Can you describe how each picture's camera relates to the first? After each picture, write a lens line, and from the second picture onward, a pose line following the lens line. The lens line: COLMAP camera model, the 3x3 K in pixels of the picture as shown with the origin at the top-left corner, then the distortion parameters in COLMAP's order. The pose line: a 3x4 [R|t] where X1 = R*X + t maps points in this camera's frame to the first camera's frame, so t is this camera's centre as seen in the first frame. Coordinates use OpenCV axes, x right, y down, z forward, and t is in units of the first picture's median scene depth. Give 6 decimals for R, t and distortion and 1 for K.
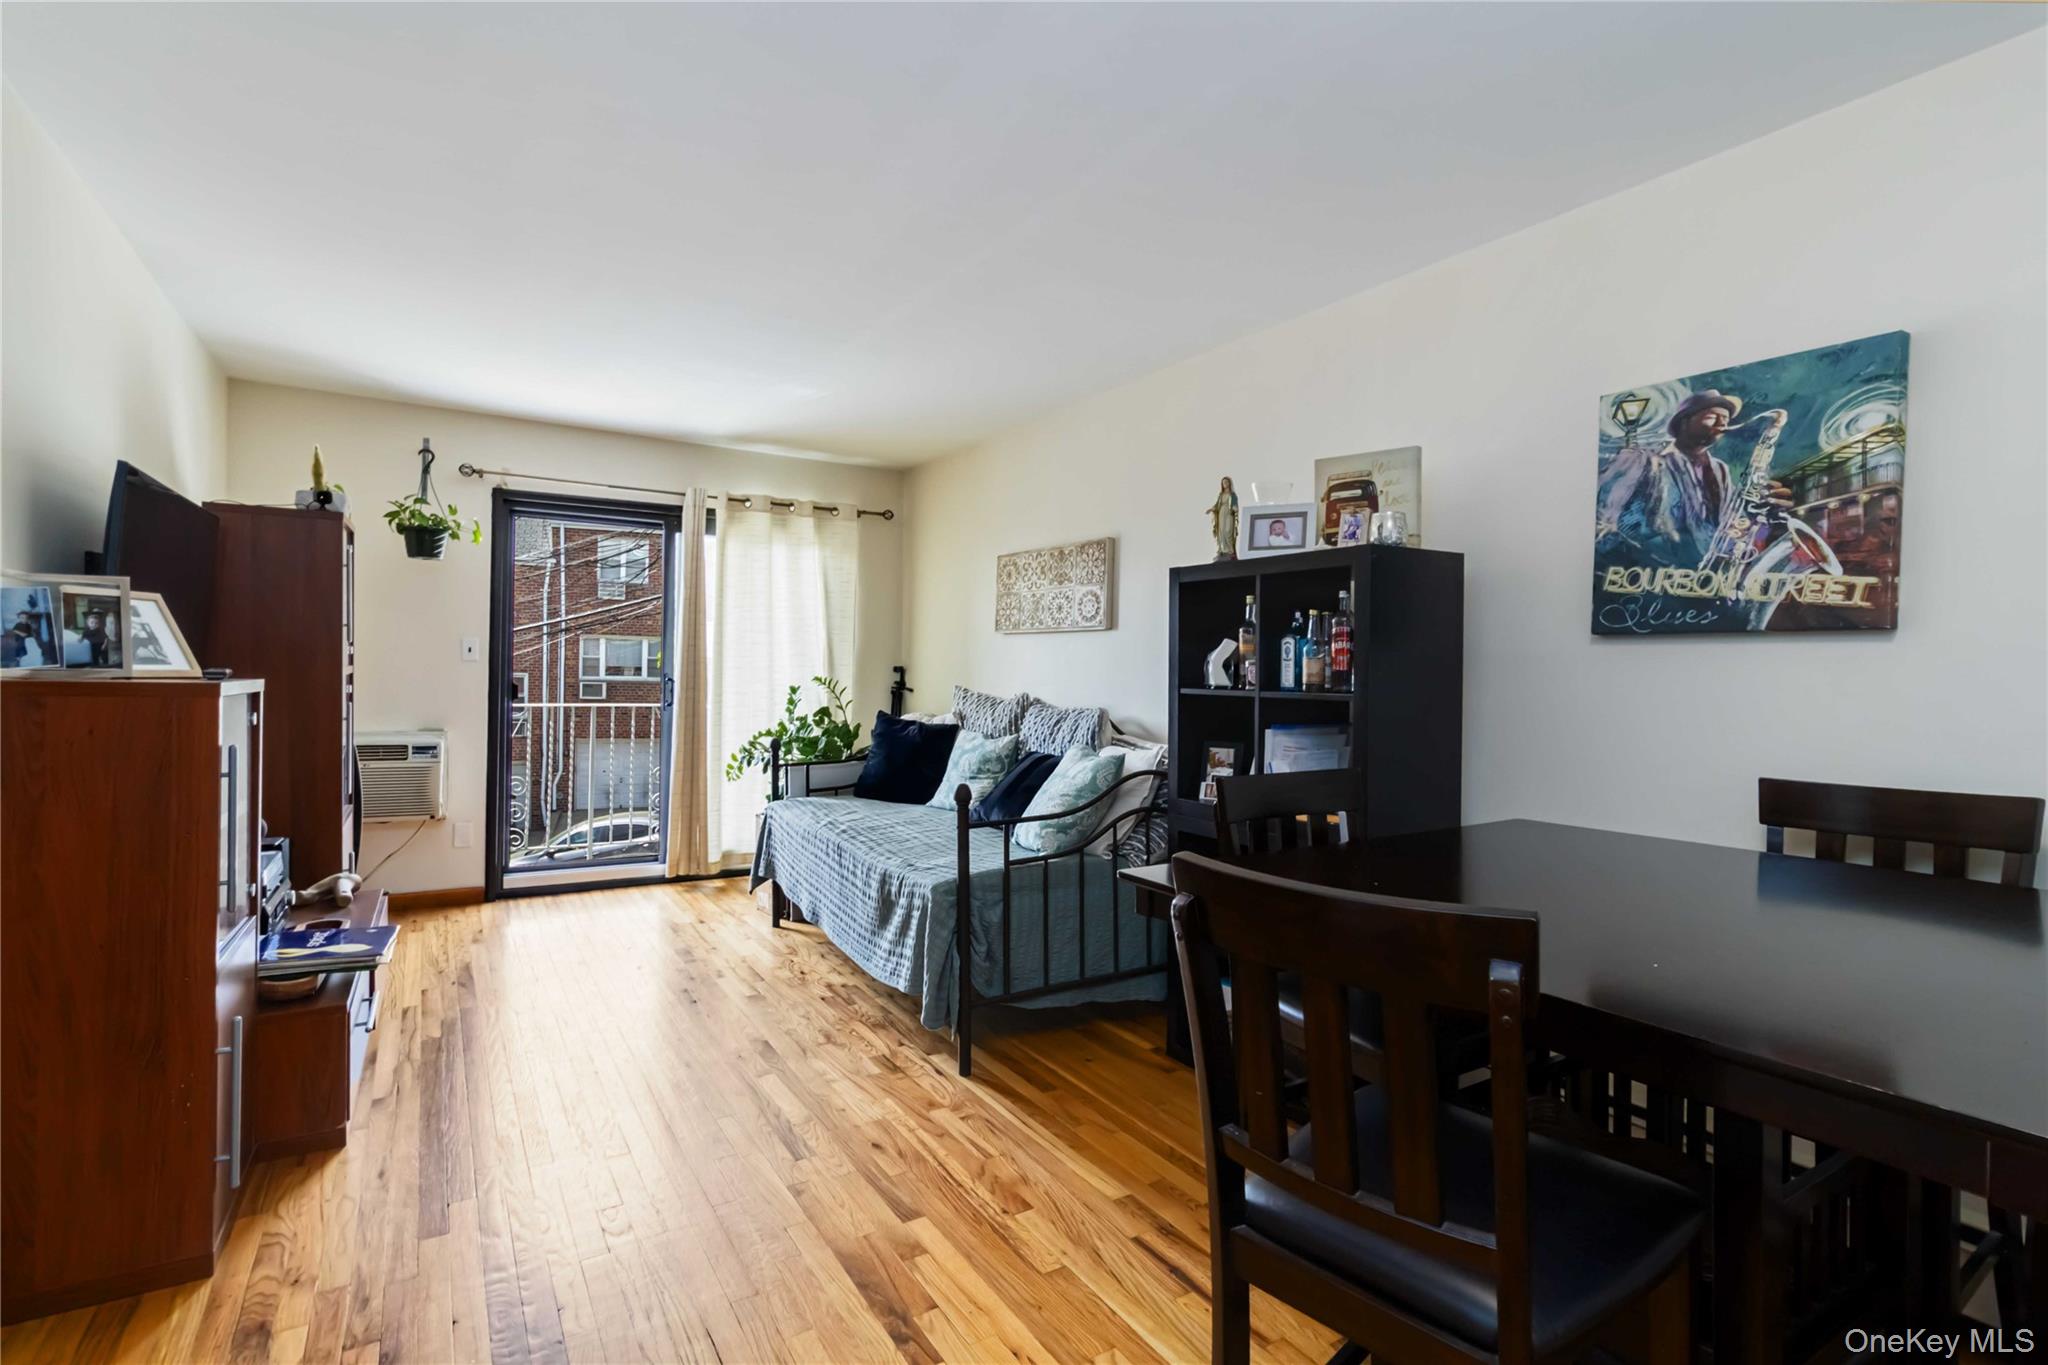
lens RADIAL K [[965.1, 0, 1060.2], [0, 965.1, 664.0], [0, 0, 1]] dist [-0.000154, 0.000057]
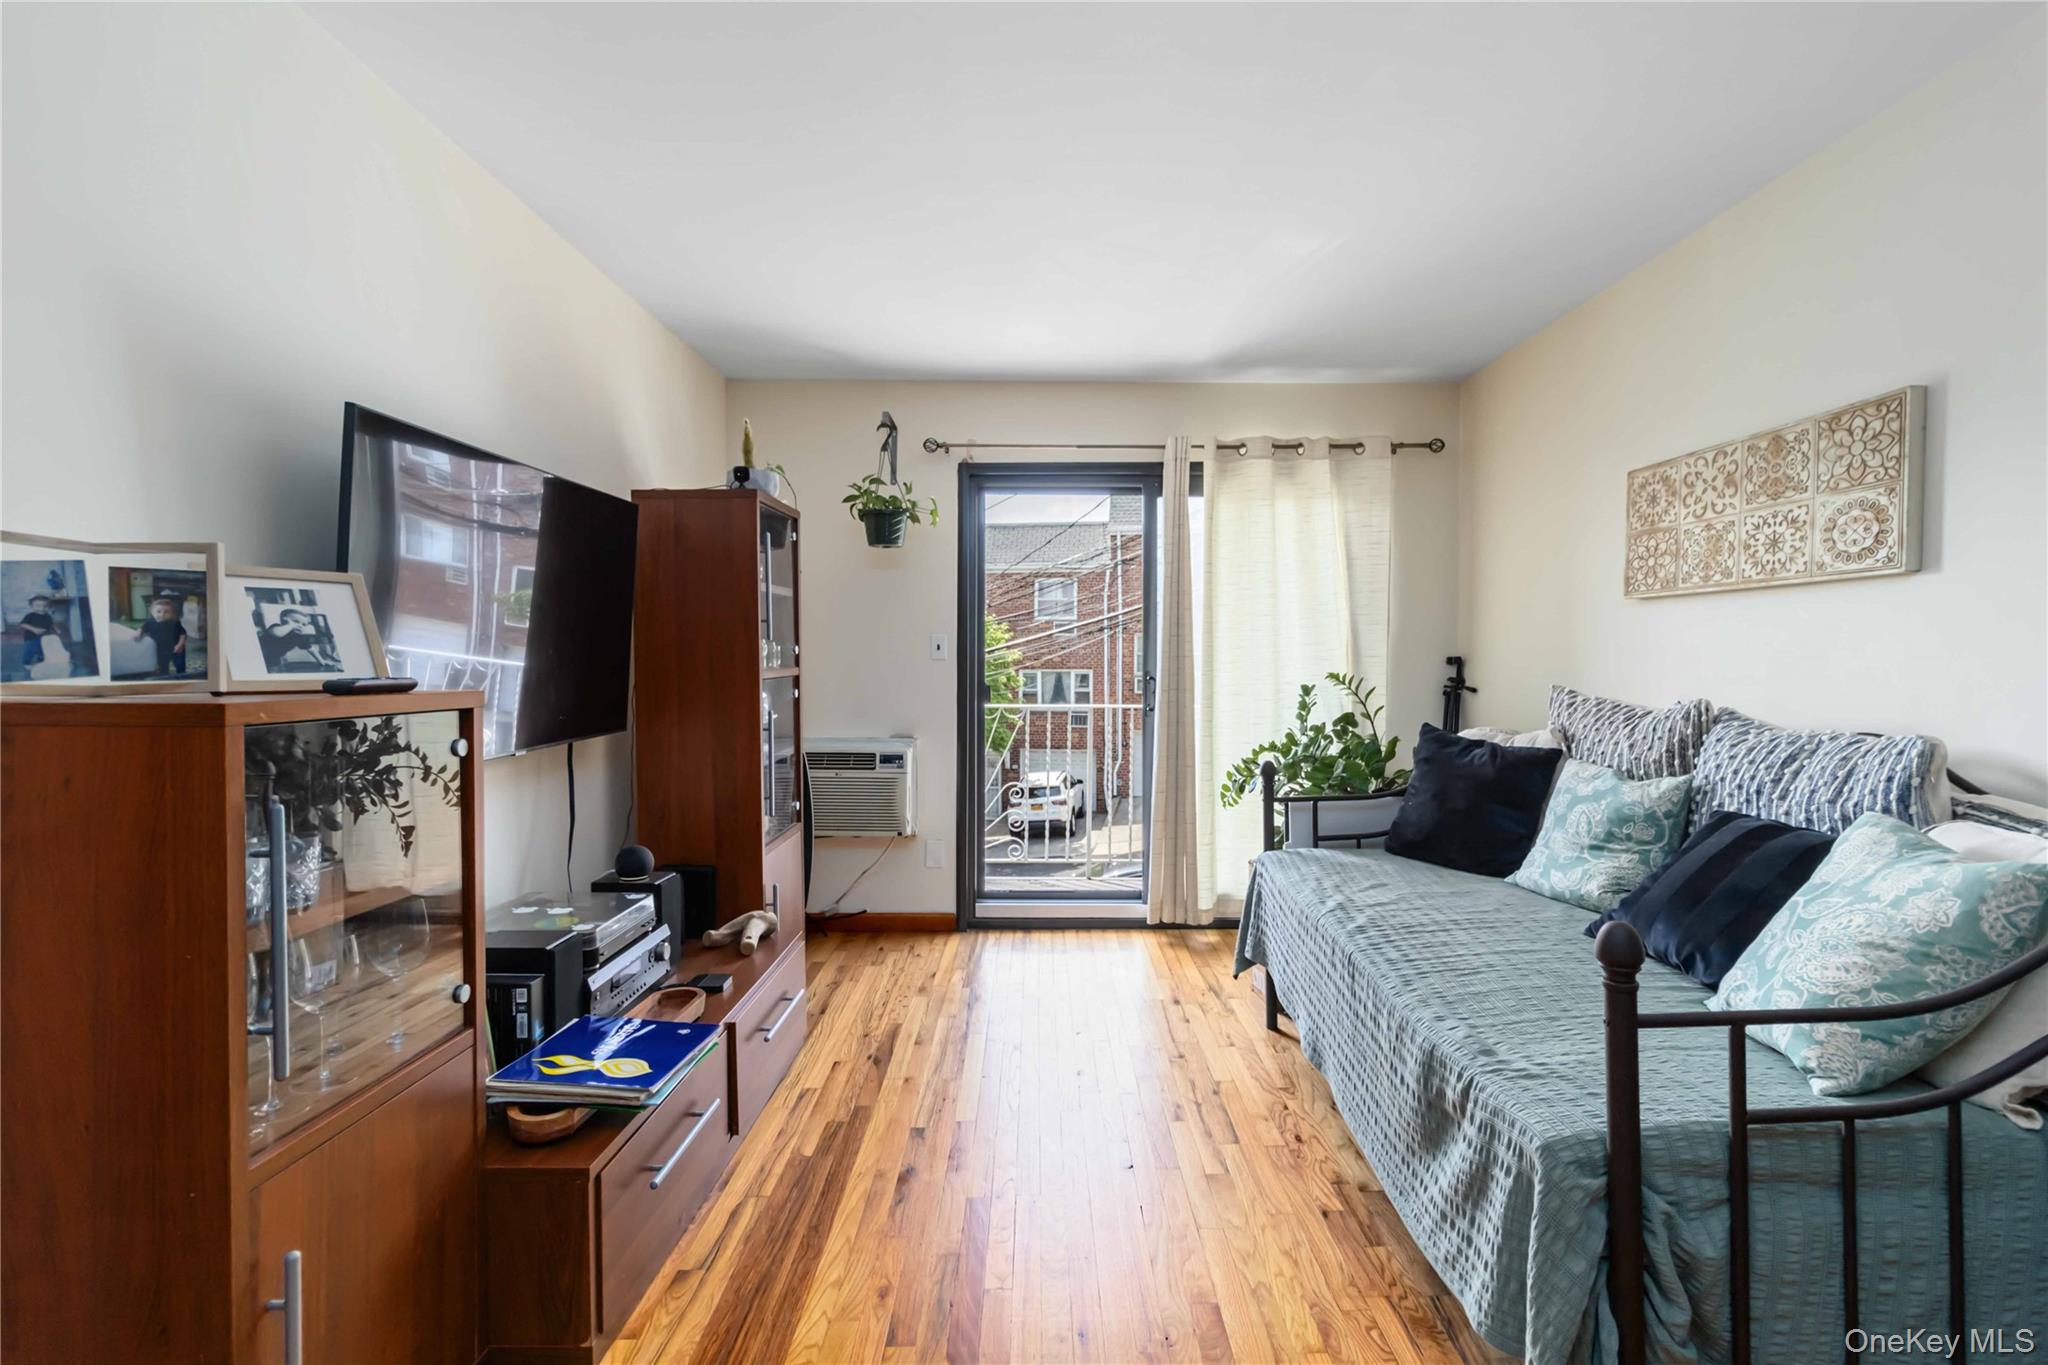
lens RADIAL K [[992.0, 0, 1024.0], [0, 992.0, 682.5], [0, 0, 1]] dist [0.004188, 0.001502]
pose [[0.839451, -0.005320, -0.543409, -0.050241], [0.018913, 0.999632, 0.019430, 0.001706], [0.543106, -0.026588, 0.839243, 0.295326]]
